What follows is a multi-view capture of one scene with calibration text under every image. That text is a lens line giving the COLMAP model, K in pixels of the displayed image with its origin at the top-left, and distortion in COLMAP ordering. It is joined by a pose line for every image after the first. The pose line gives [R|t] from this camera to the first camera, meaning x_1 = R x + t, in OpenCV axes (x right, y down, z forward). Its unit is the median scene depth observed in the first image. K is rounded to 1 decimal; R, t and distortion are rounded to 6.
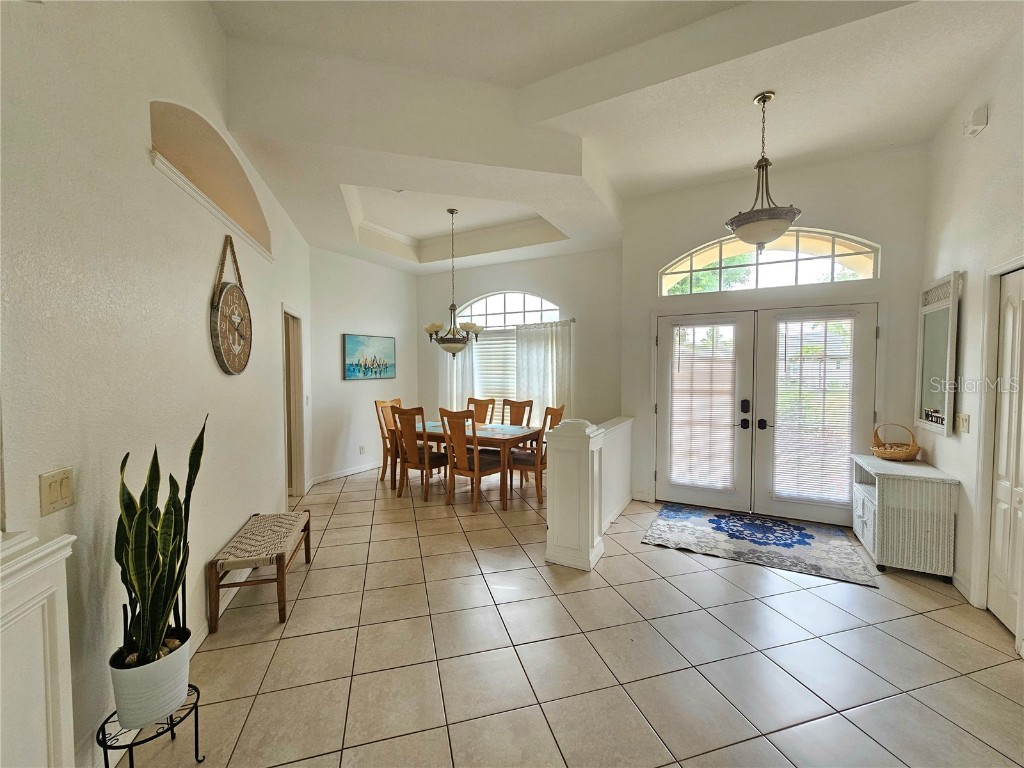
lens RADIAL K [[420.6, 0, 515.4], [0, 420.6, 389.6], [0, 0, 1]] dist [-0.002640, 0.001598]
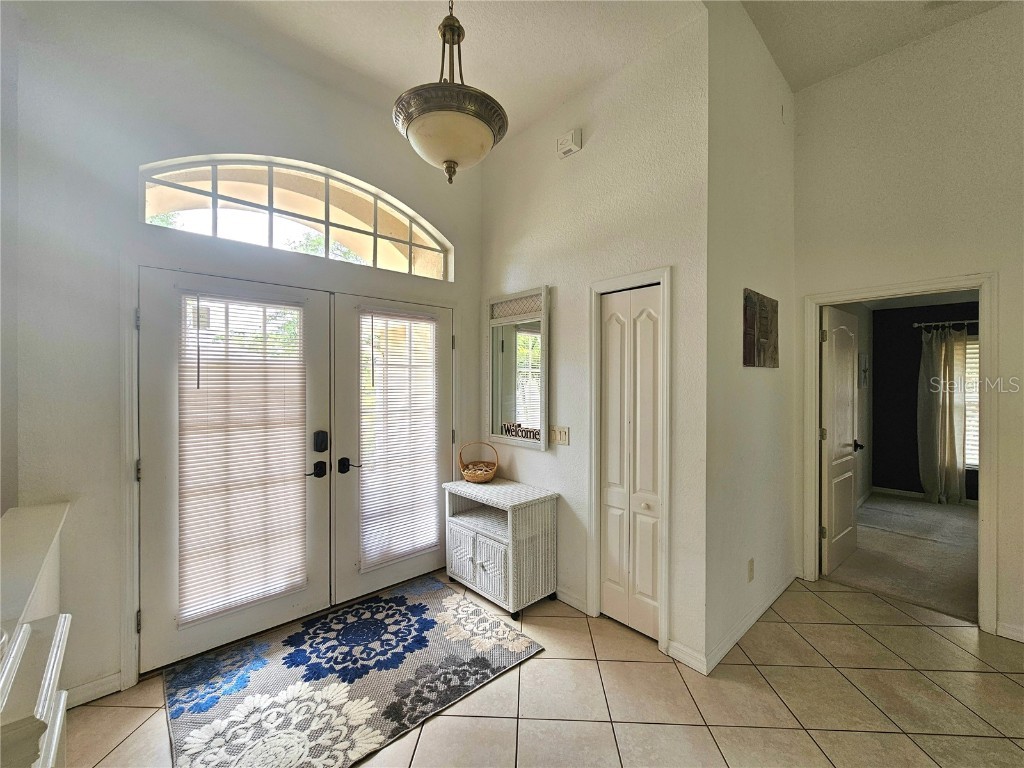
lens RADIAL K [[420.6, 0, 511.8], [0, 420.6, 385.7], [0, 0, 1]] dist [-0.002640, 0.001598]
pose [[0.324093, -0.005262, 0.946010, 0.048362], [0.044442, 0.998965, -0.009669, -0.025044], [-0.944981, 0.045176, 0.323992, 0.539403]]
